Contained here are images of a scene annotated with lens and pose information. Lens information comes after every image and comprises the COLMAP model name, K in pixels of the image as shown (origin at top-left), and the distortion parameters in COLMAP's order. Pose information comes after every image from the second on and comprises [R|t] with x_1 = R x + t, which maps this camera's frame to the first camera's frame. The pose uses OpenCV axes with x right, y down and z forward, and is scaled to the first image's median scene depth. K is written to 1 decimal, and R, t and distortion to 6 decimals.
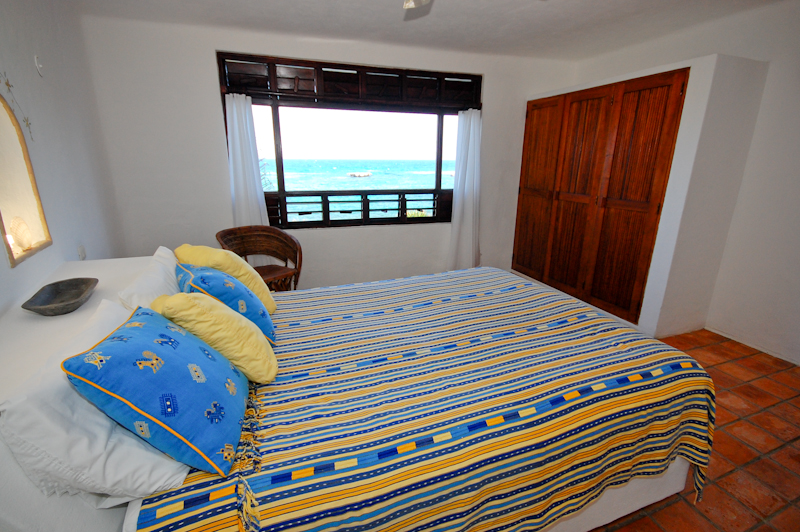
lens RADIAL K [[365.1, 0, 400.0], [0, 365.1, 266.0], [0, 0, 1]] dist [-0.001092, -0.000405]
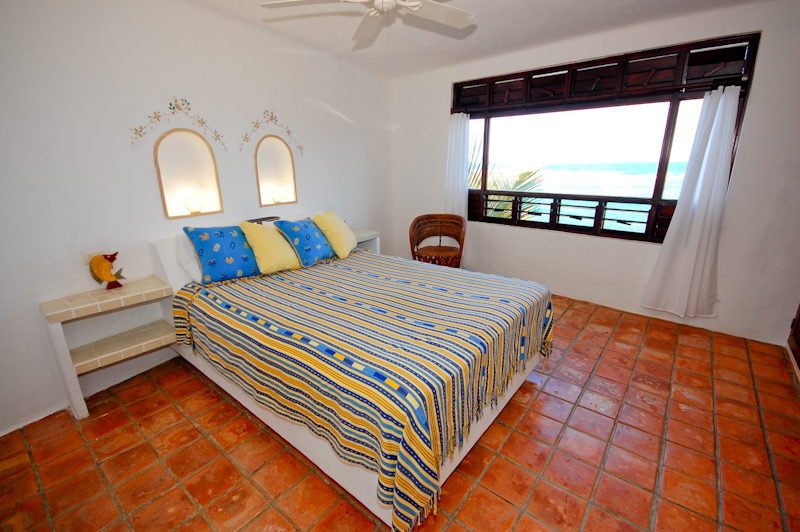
lens RADIAL K [[356.1, 0, 400.0], [0, 356.1, 266.0], [0, 0, 1]] dist [-0.015073, -0.000342]
pose [[0.498307, 0.227375, -0.836655, 0.568658], [-0.230573, 0.965002, 0.124928, -0.048825], [0.835779, 0.130657, 0.533294, 0.196704]]
